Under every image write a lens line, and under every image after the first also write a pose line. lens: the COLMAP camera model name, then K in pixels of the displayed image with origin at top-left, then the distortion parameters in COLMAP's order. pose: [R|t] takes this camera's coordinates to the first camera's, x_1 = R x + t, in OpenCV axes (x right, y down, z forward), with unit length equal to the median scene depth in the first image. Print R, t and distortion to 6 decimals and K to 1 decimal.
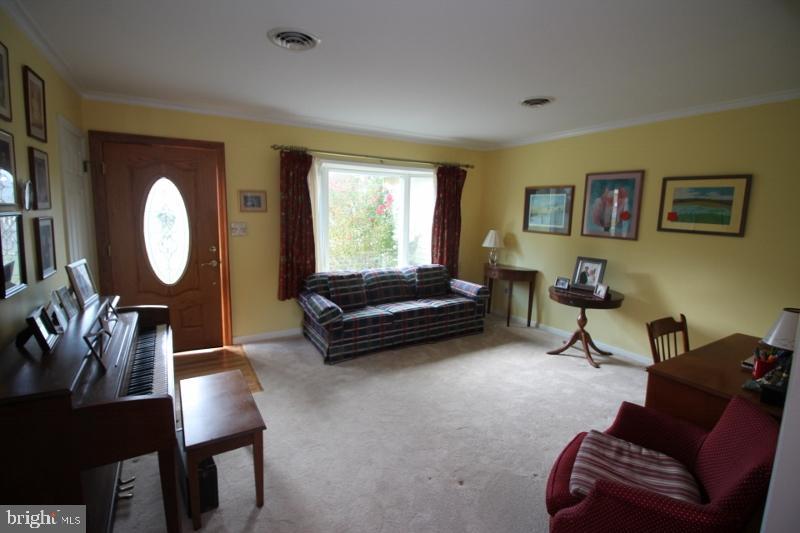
lens RADIAL K [[371.8, 0, 400.7], [0, 371.8, 257.4], [0, 0, 1]] dist [0.001494, -0.016100]
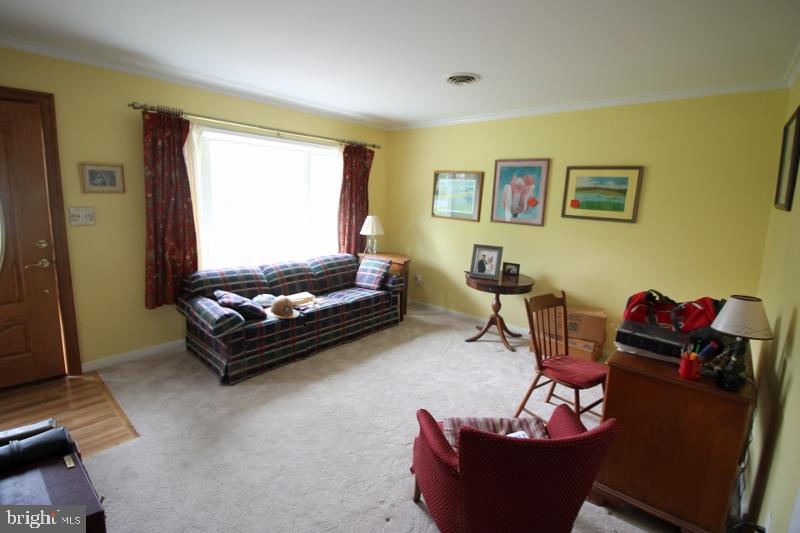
lens RADIAL K [[371.8, 0, 400.7], [0, 371.8, 257.4], [0, 0, 1]] dist [0.001494, -0.016100]
pose [[0.949881, -0.036267, 0.310502, -0.070600], [0.022225, 0.998569, 0.048643, -0.016833], [-0.311822, -0.039305, 0.949327, 0.118115]]
